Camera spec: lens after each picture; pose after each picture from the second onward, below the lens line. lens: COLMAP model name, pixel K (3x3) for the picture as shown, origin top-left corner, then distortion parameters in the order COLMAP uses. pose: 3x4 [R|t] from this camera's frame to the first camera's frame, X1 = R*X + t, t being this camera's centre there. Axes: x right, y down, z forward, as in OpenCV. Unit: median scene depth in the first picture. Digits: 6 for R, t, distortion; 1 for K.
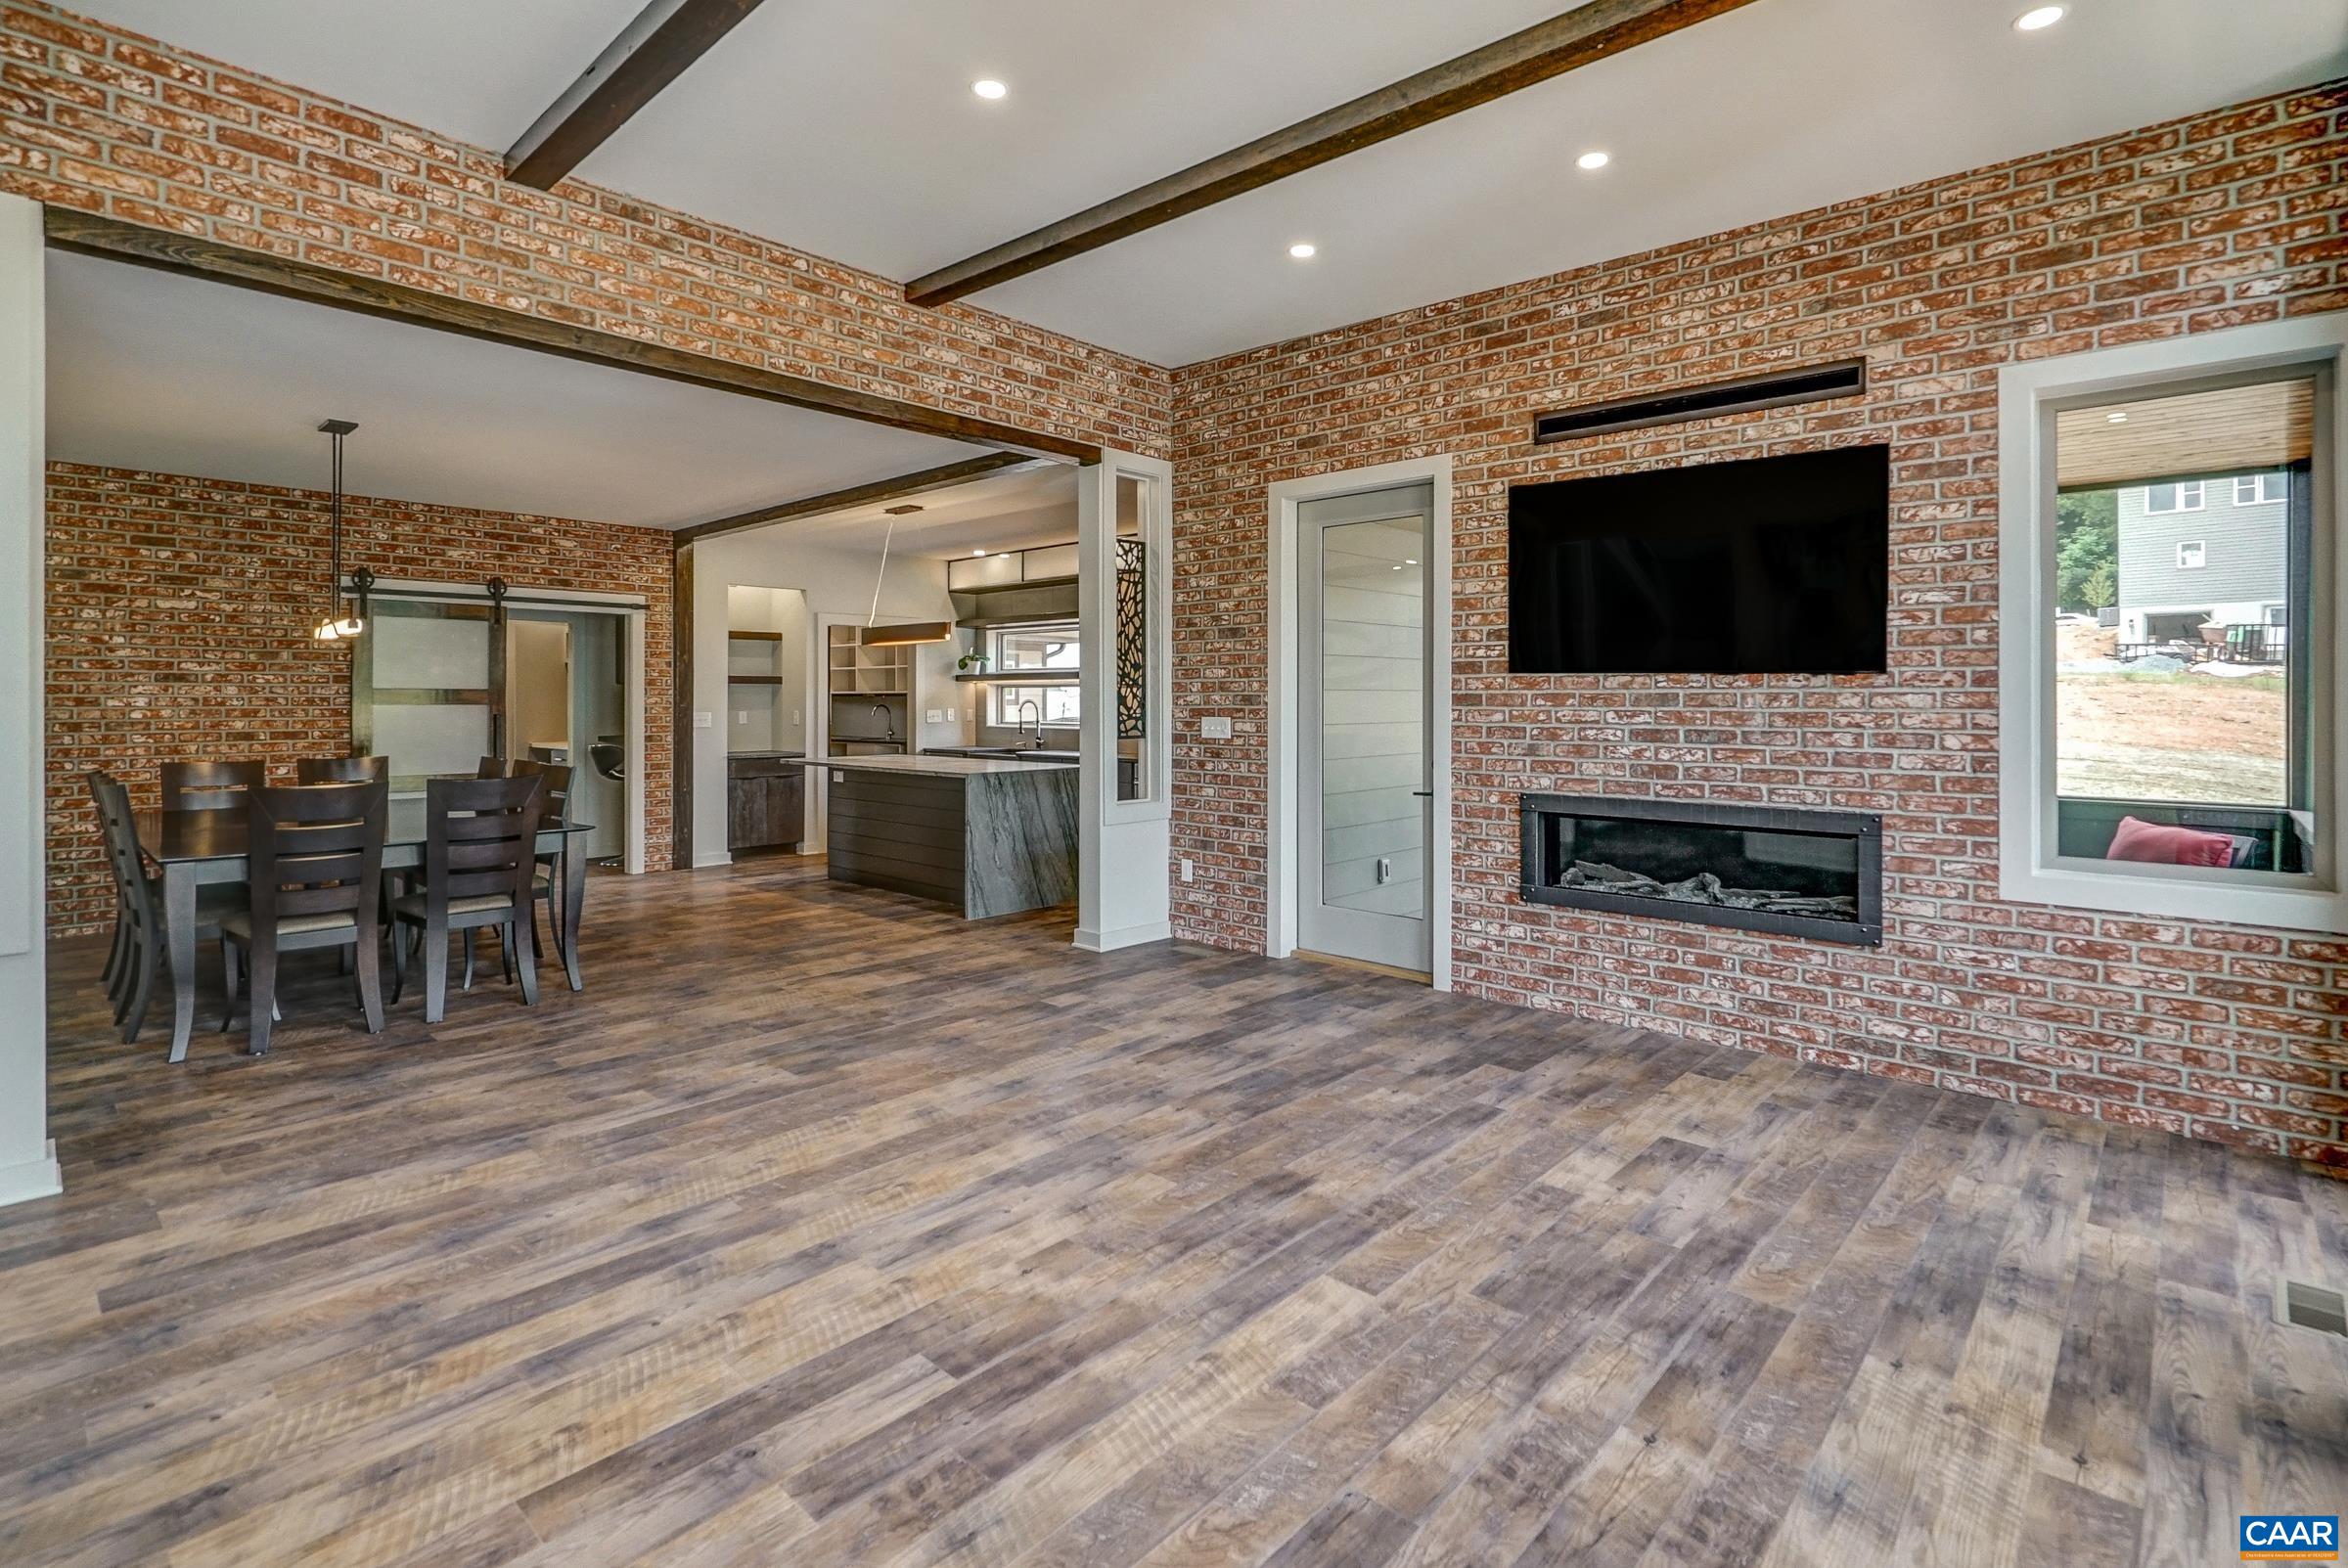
lens RADIAL K [[1104.0, 0, 1235.4], [0, 1104.0, 706.1], [0, 0, 1]] dist [-0.004538, 0.000469]
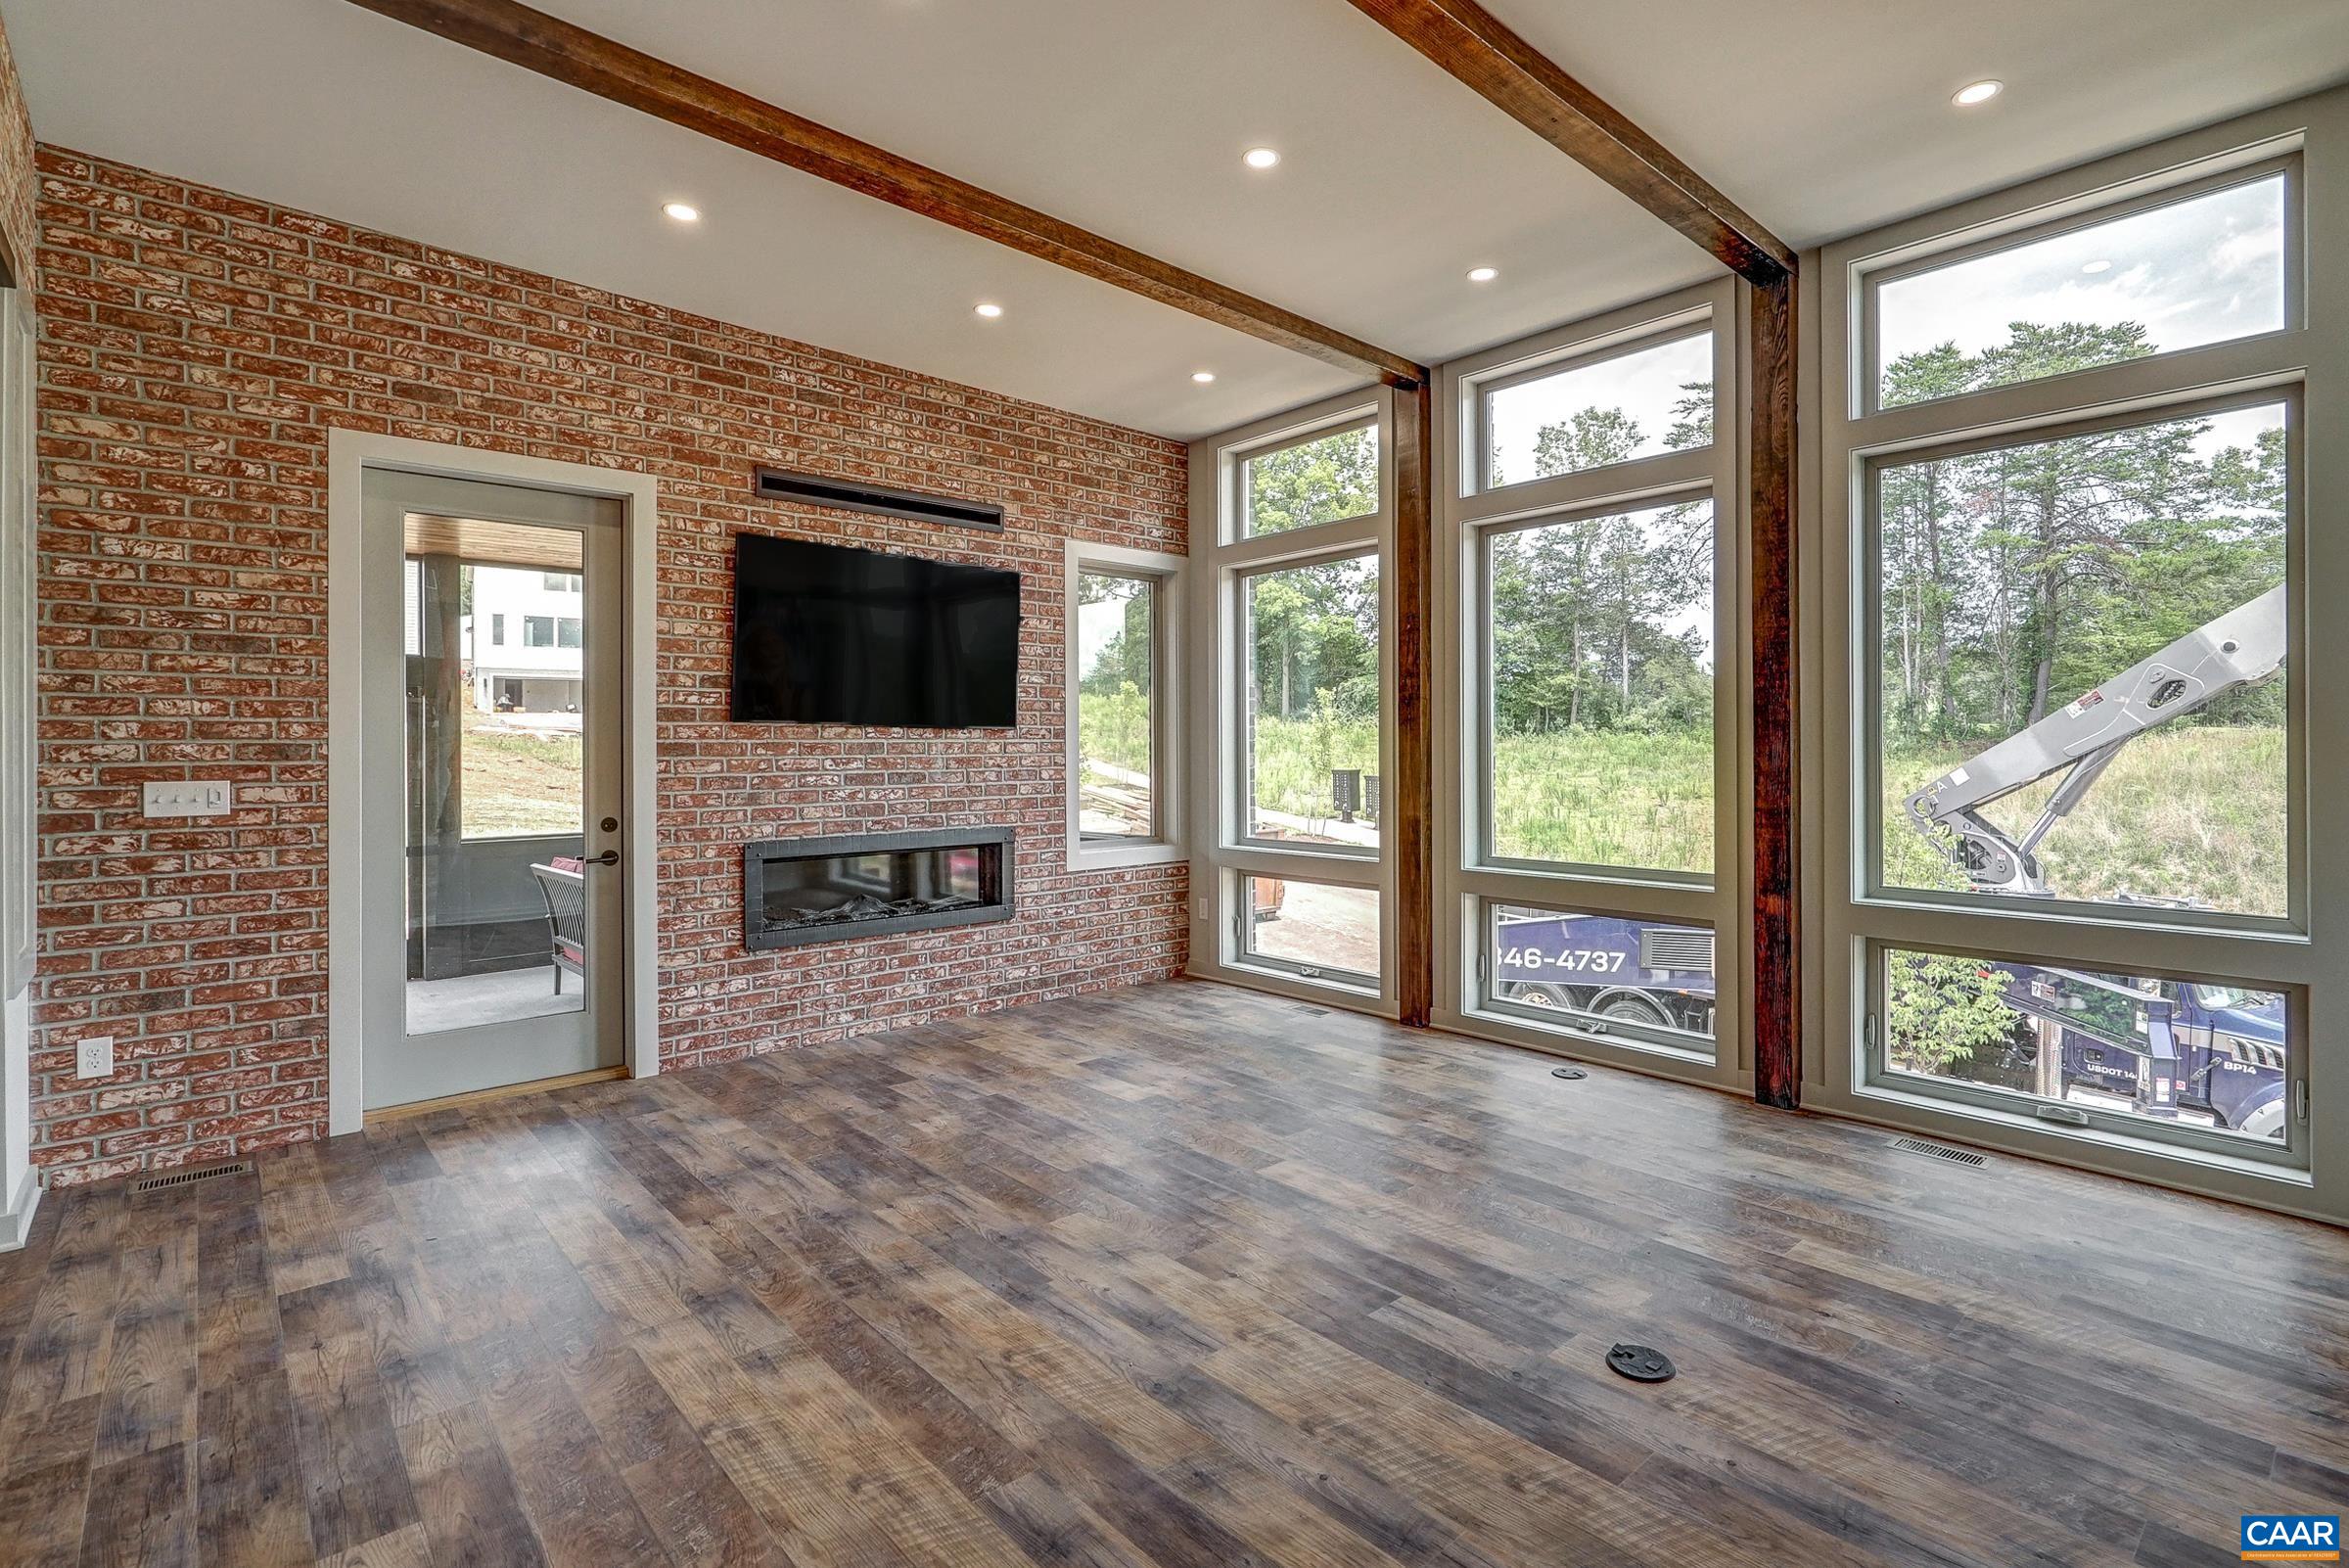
lens RADIAL K [[1104.6, 0, 1175.5], [0, 1104.6, 761.5], [0, 0, 1]] dist [-0.004538, 0.000469]
pose [[0.131096, -0.012834, 0.991287, -0.809983], [0.012995, 0.999853, 0.011226, -0.000901], [-0.991285, 0.011410, 0.131243, 0.585615]]
